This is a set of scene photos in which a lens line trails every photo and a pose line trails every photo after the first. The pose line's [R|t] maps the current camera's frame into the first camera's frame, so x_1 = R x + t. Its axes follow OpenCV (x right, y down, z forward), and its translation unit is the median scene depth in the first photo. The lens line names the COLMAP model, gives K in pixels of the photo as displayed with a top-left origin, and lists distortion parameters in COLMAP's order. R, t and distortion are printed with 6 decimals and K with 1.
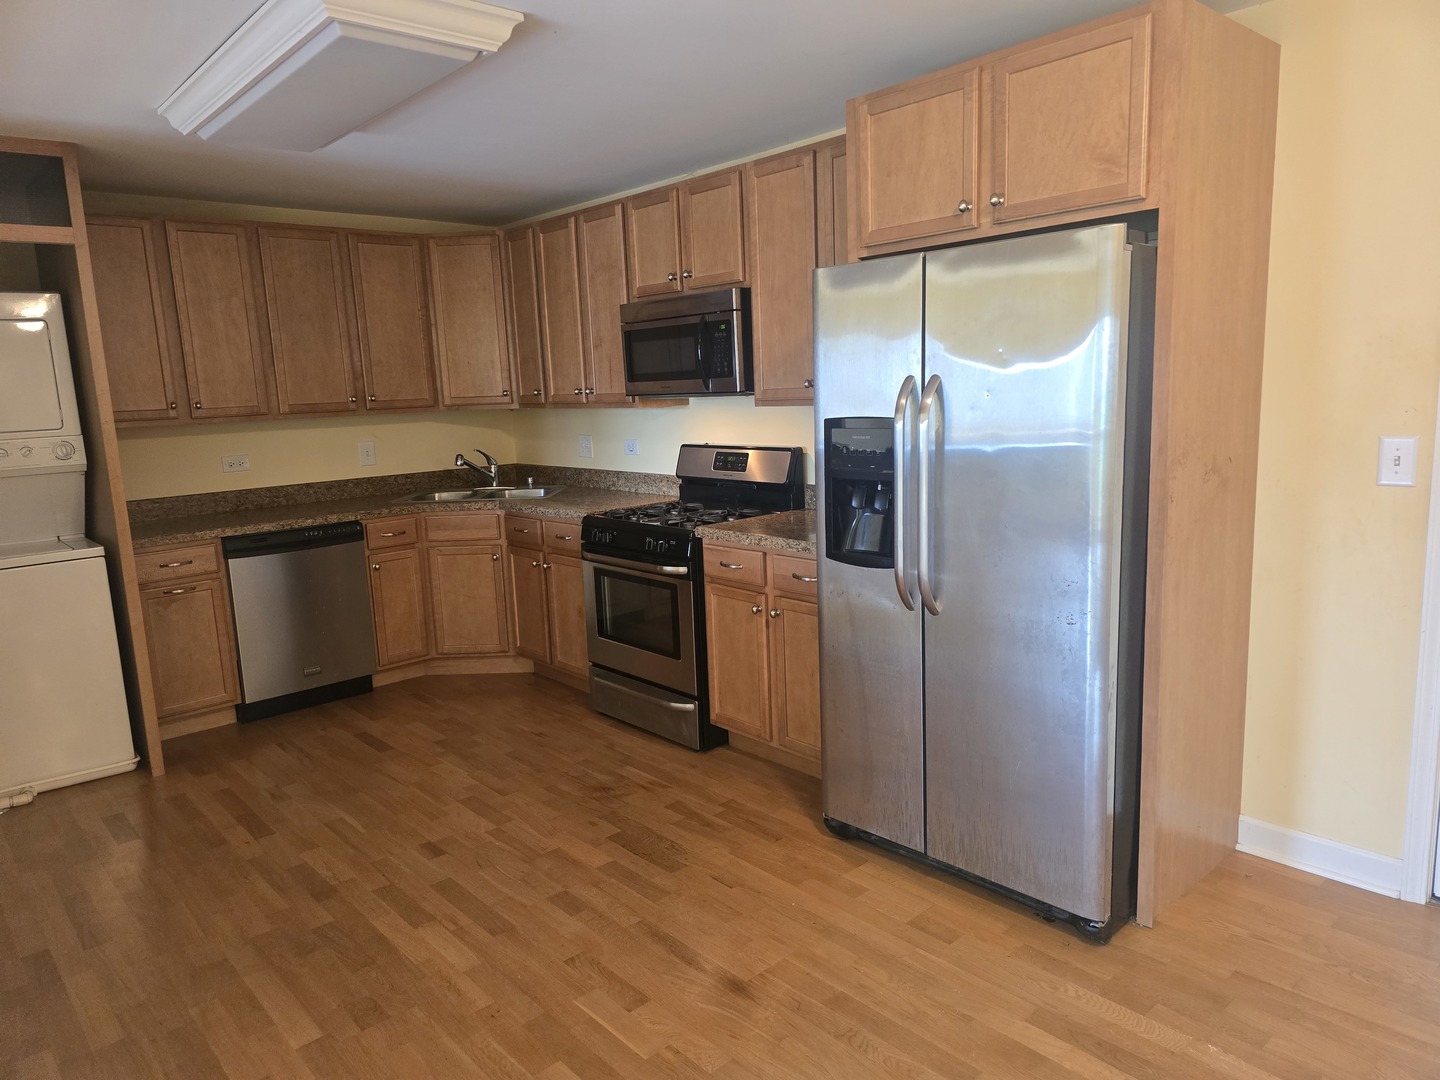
lens RADIAL K [[972.8, 0, 724.7], [0, 972.8, 548.7], [0, 0, 1]] dist [0.077003, -0.079342]
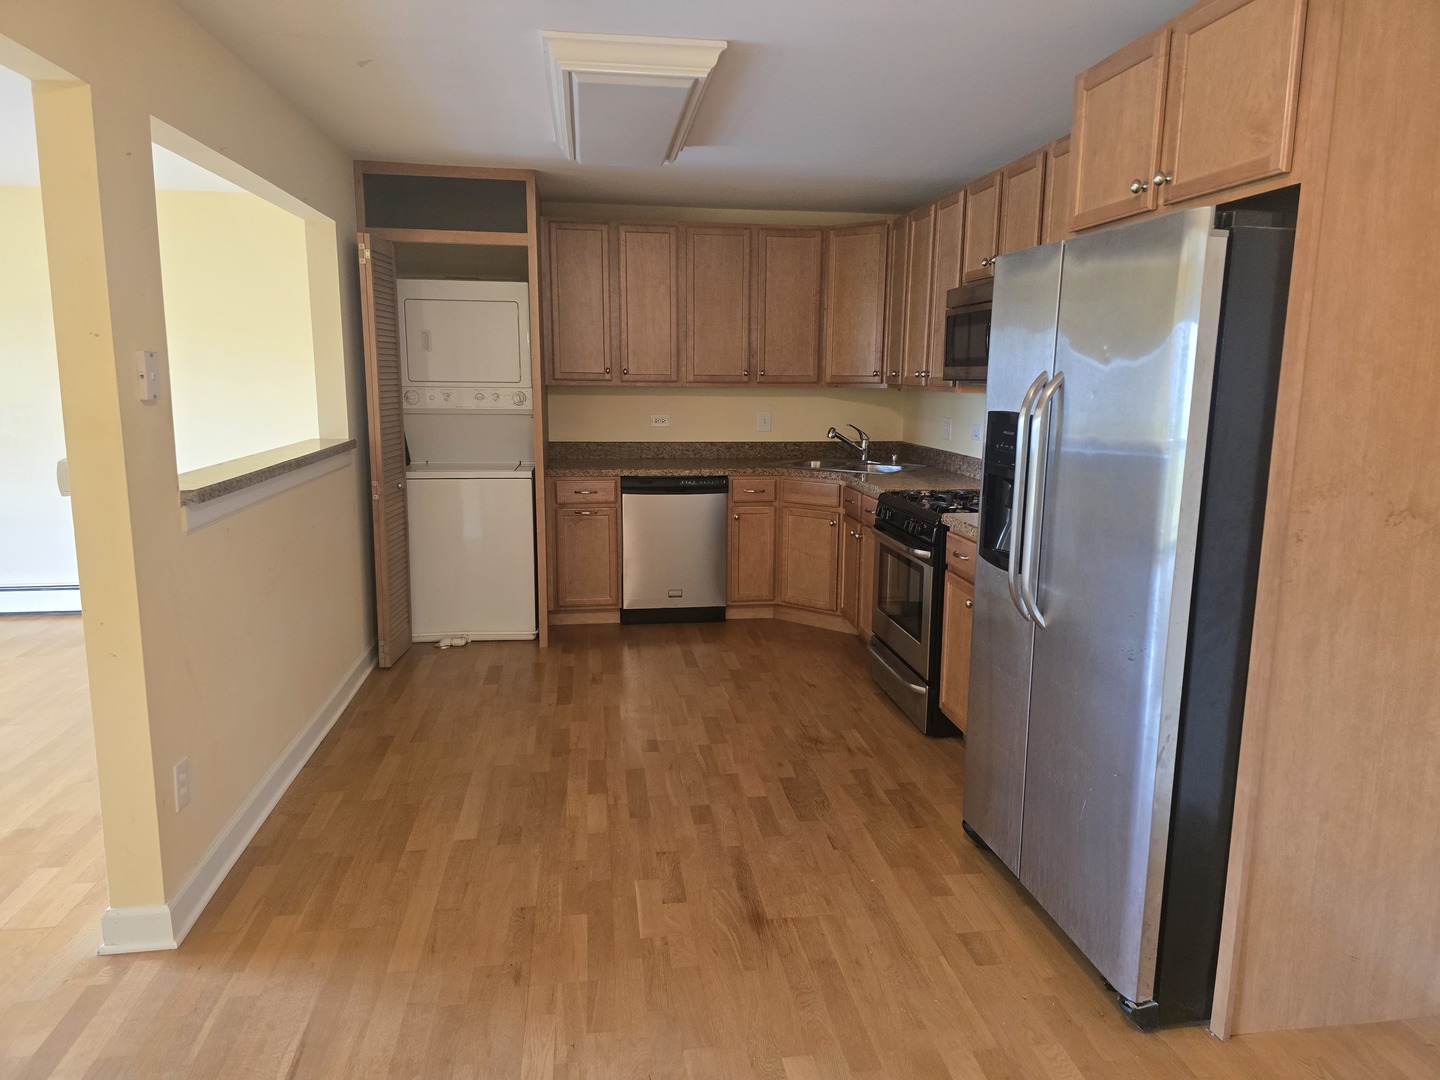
lens RADIAL K [[966.3, 0, 720.0], [0, 966.3, 540.0], [0, 0, 1]] dist [0.079742, -0.081610]
pose [[0.827332, 0.145616, -0.542511, 0.312630], [-0.139295, 0.988832, 0.052989, -0.015327], [0.544168, 0.031729, 0.838376, 0.033169]]
